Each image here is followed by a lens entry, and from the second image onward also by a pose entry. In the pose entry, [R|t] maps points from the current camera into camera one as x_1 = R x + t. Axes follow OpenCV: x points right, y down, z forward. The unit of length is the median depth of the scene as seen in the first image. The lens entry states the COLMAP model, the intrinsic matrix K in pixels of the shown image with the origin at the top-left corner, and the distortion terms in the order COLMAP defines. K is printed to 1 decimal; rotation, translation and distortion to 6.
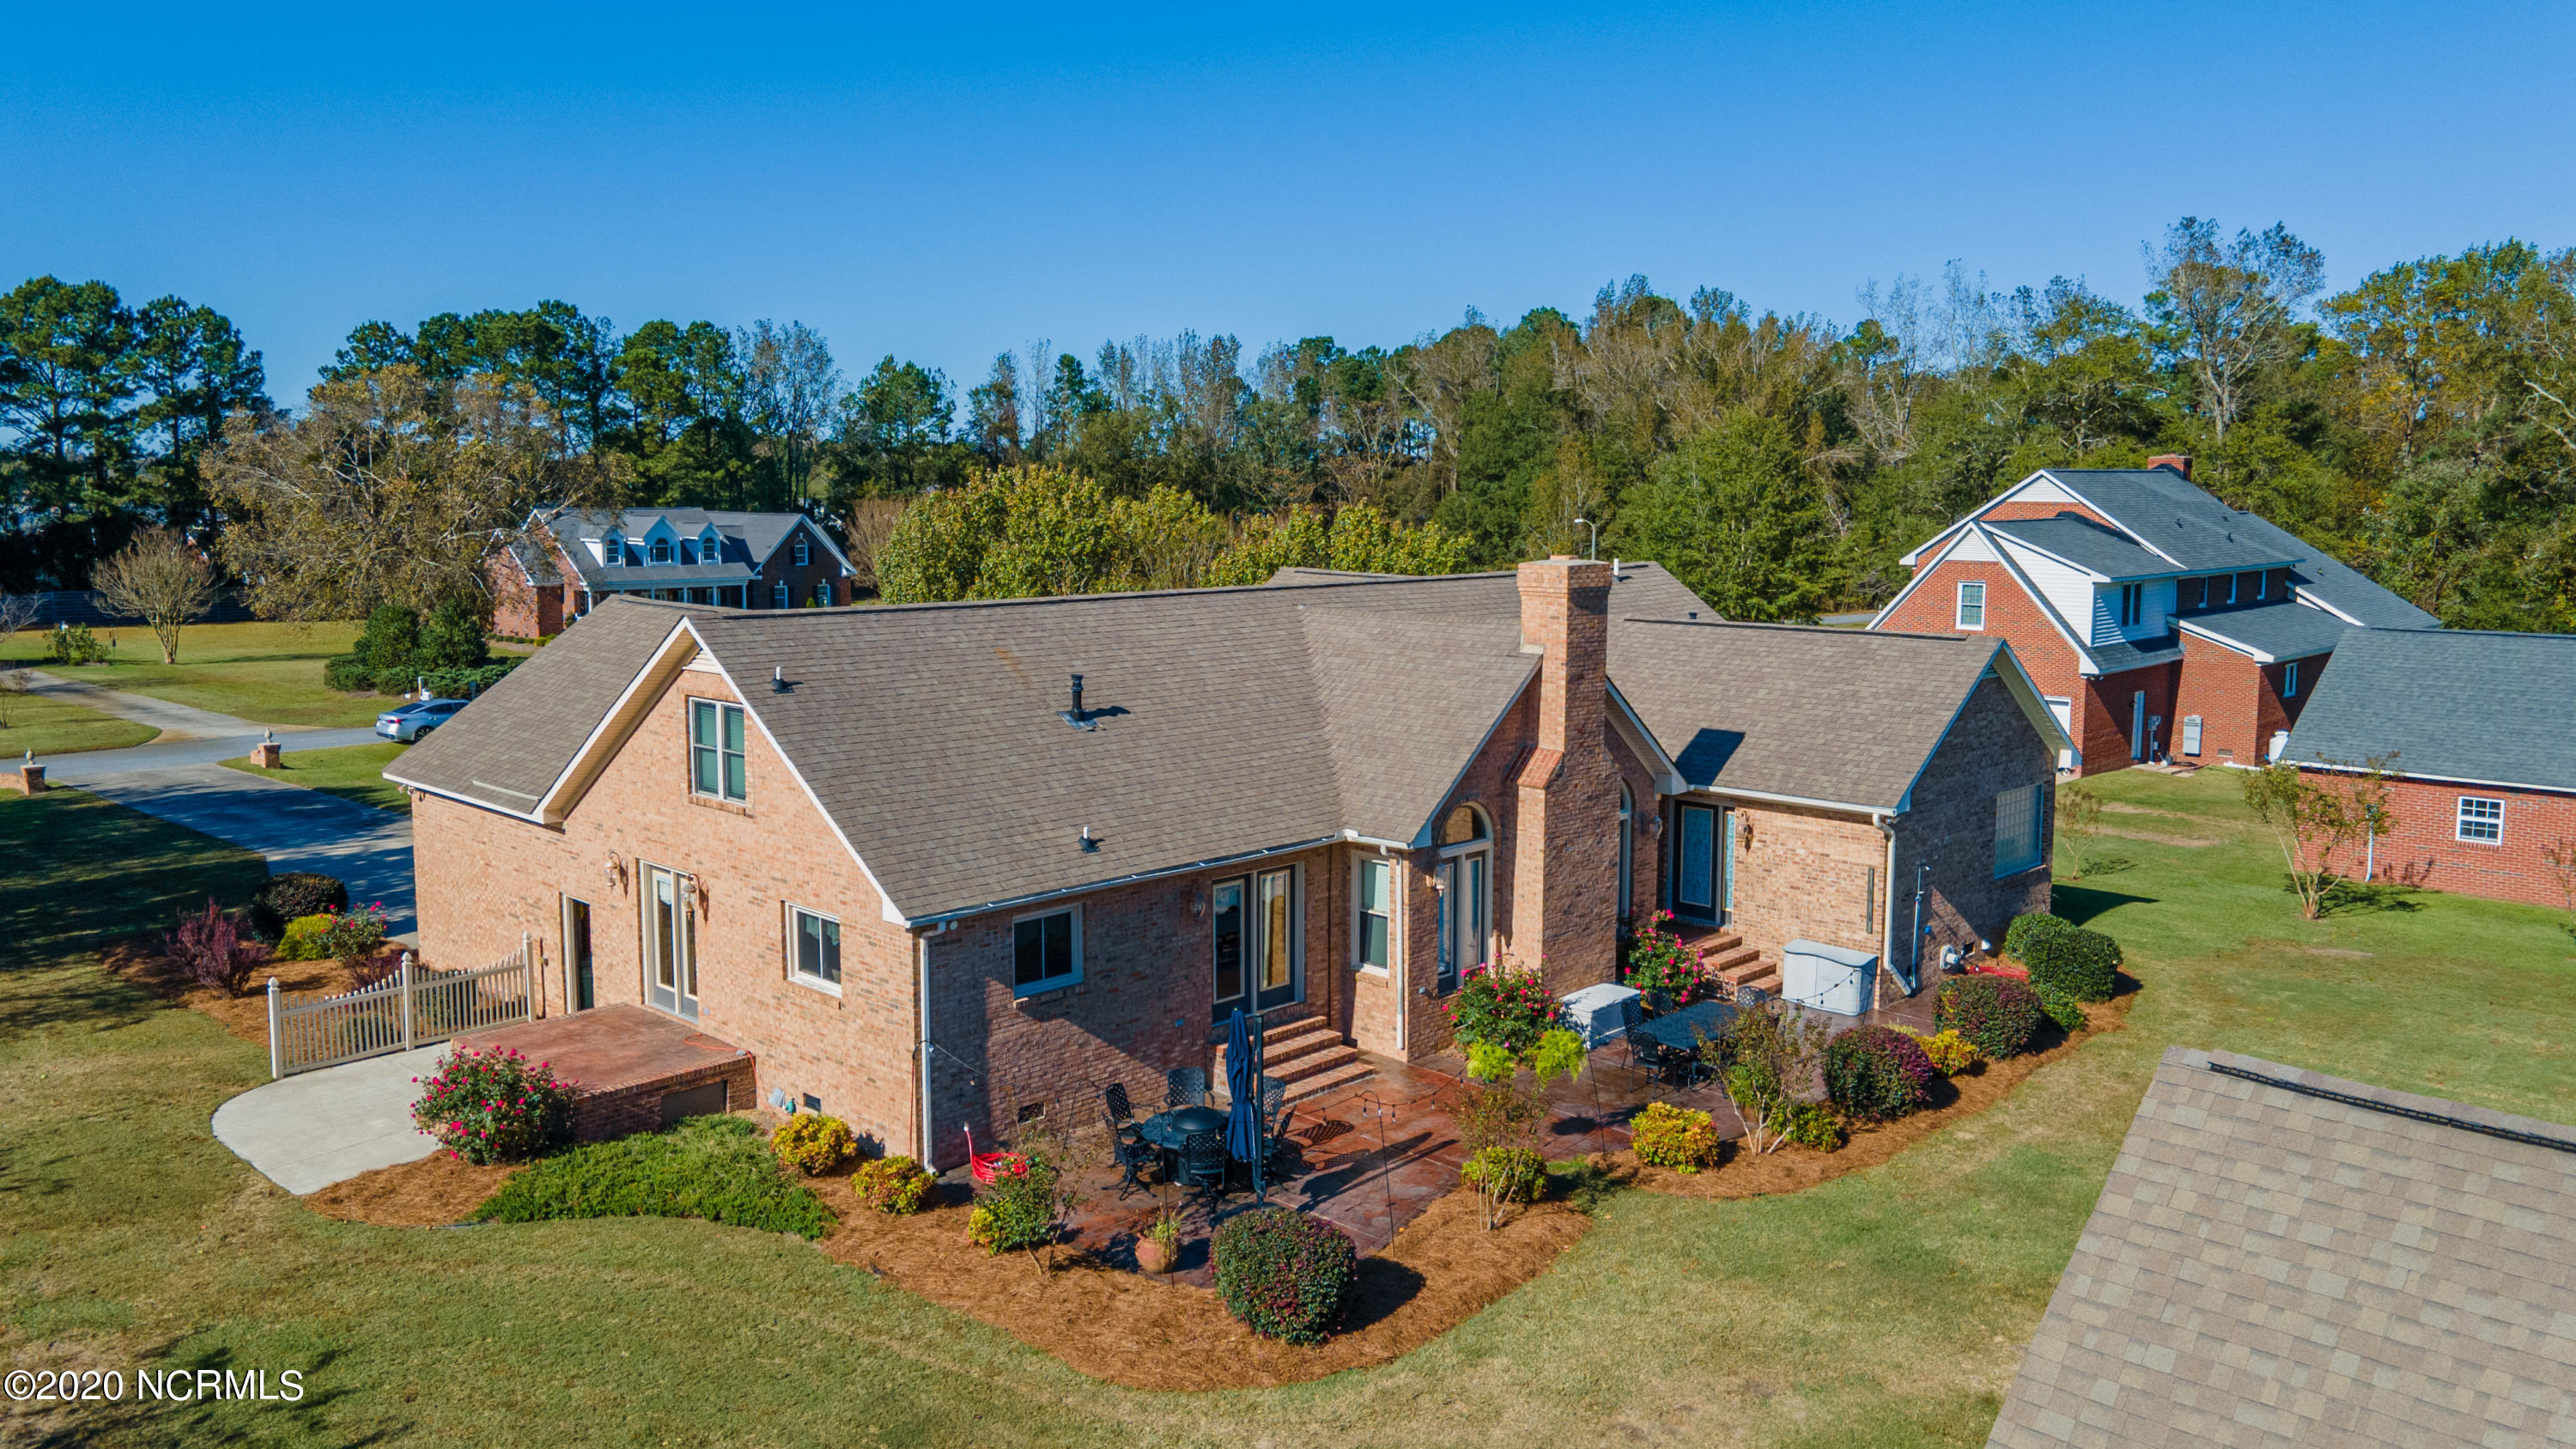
lens RADIAL K [[1890.1, 0, 1288.0], [0, 1890.1, 724.5], [0, 0, 1]] dist [0.054623, 0.001246]
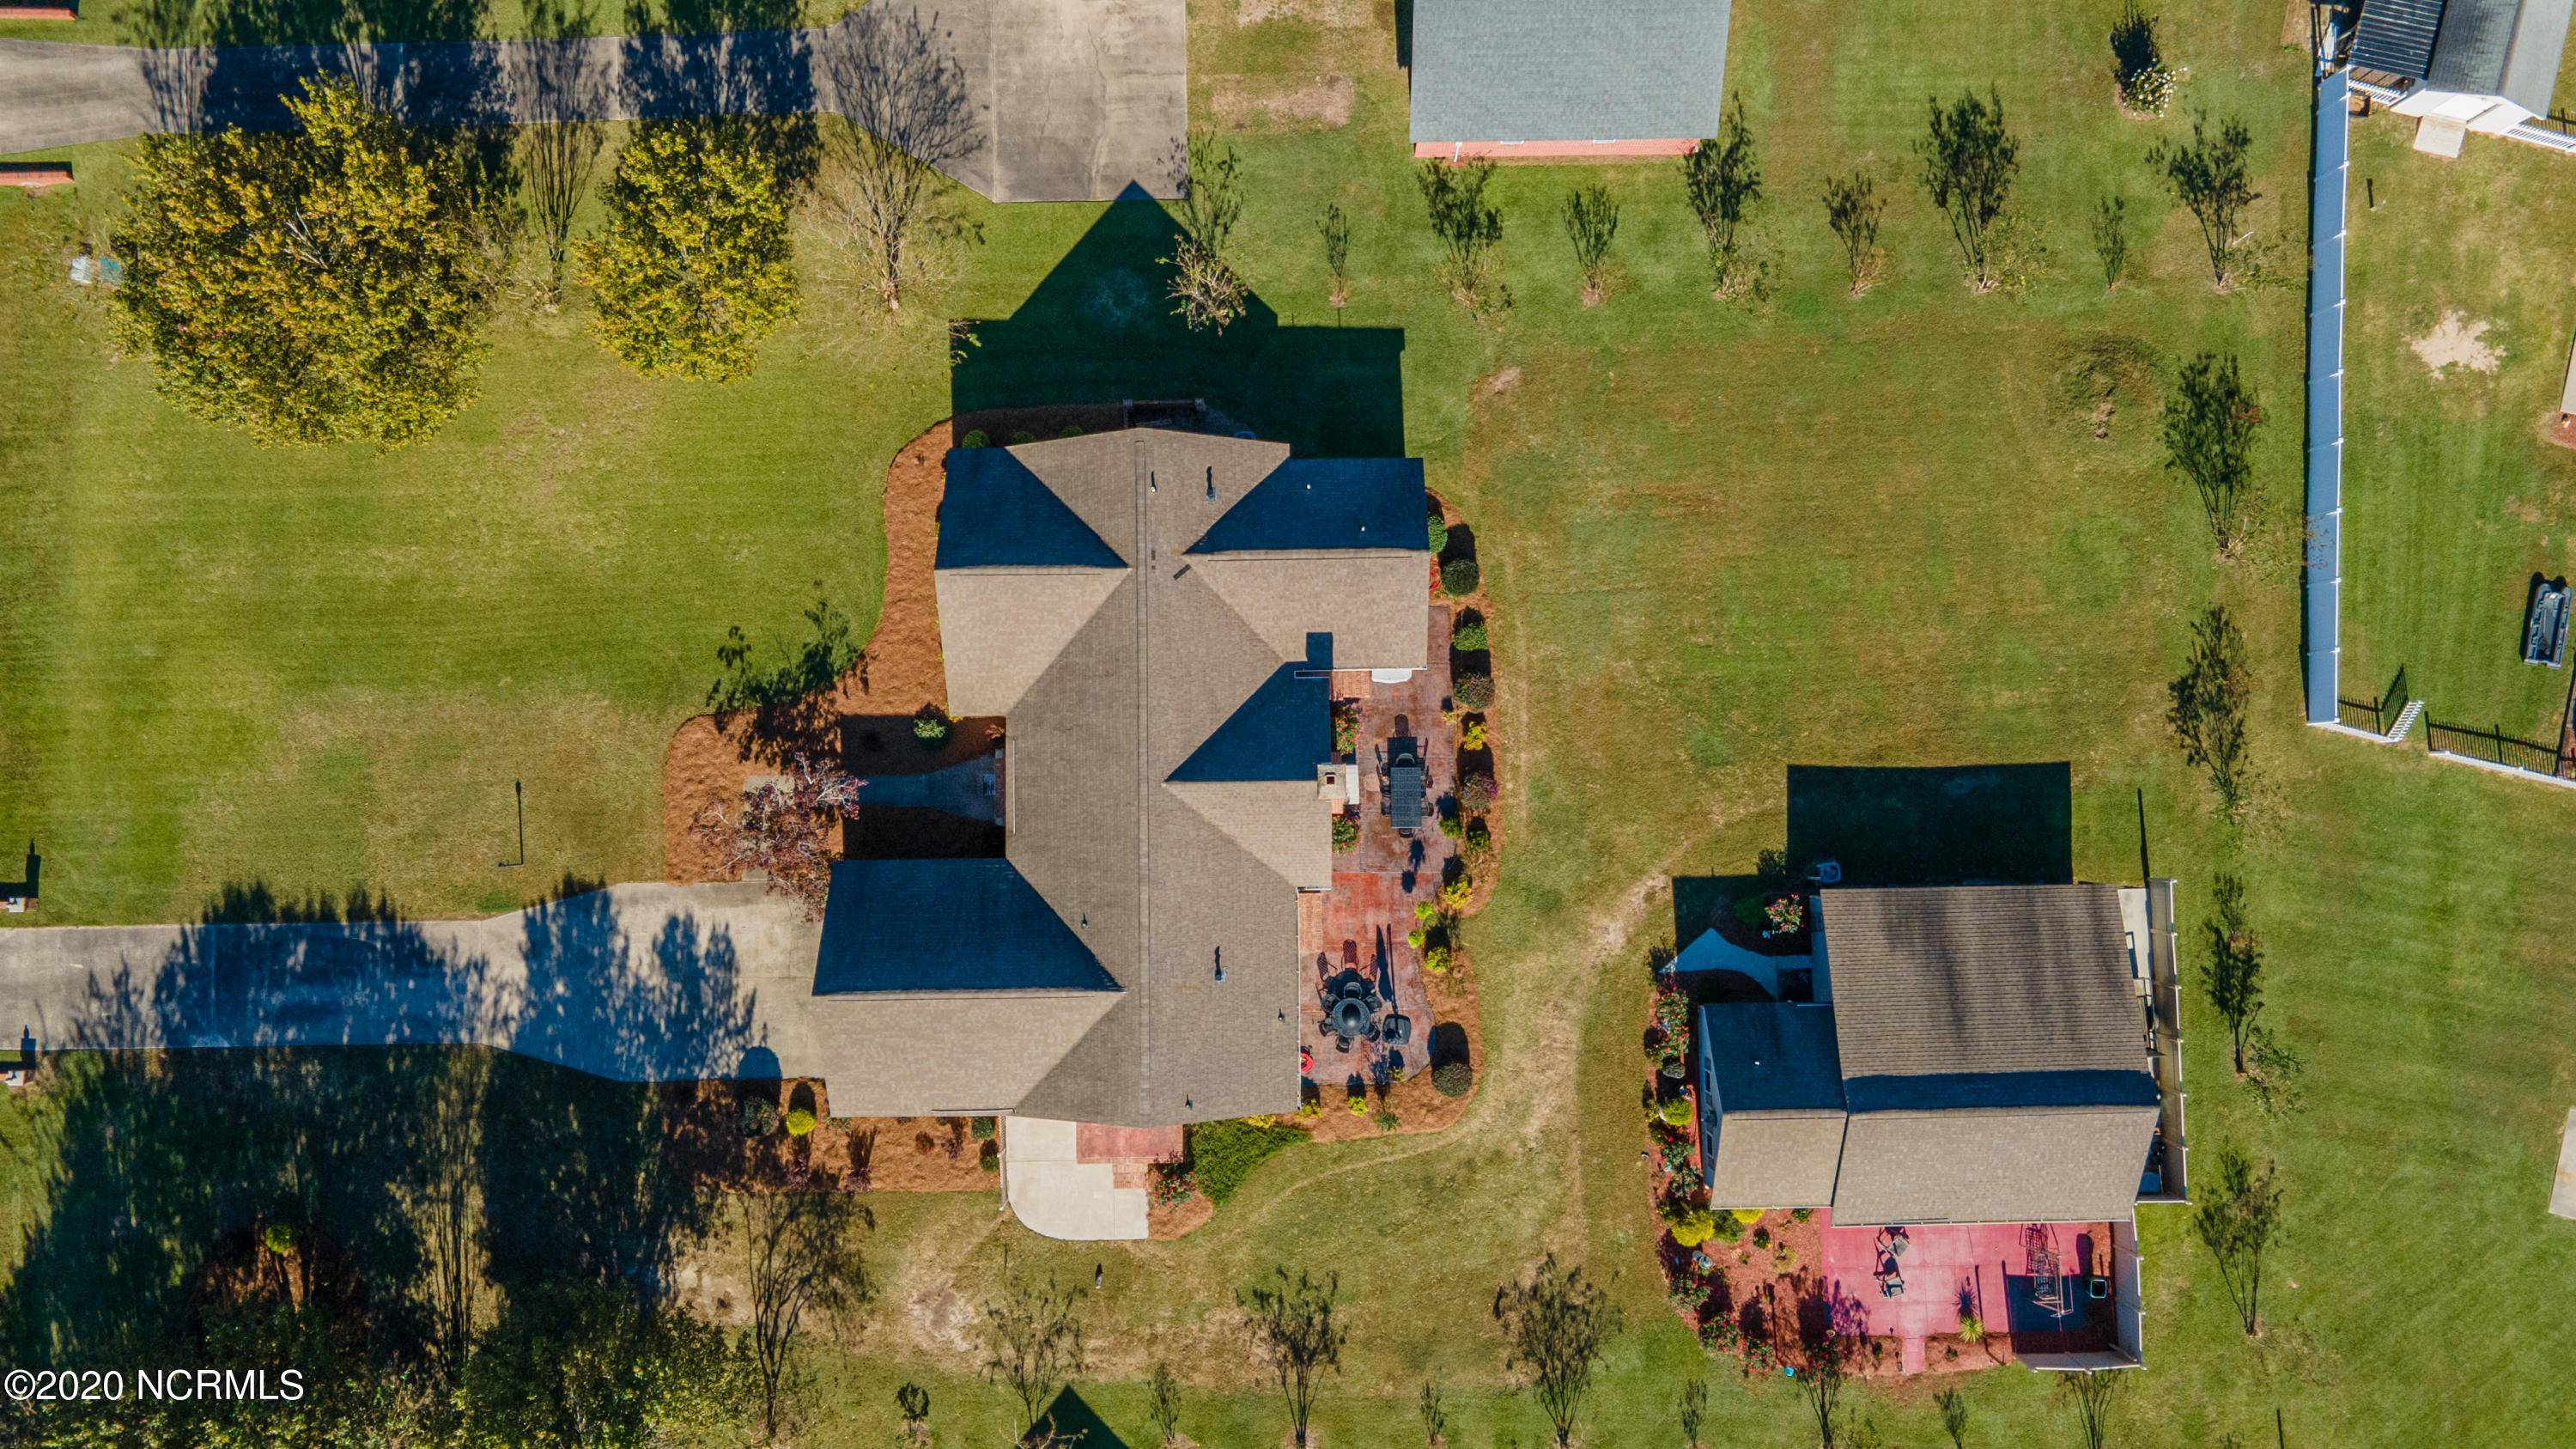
lens RADIAL K [[1892.7, 0, 1288.0], [0, 1892.7, 724.5], [0, 0, 1]] dist [0.027496, -0.000171]
pose [[0.706143, -0.706205, 0.051349, 0.048278], [0.079681, 0.151314, 0.985269, -2.527961], [-0.703571, -0.691650, 0.163120, 0.836954]]
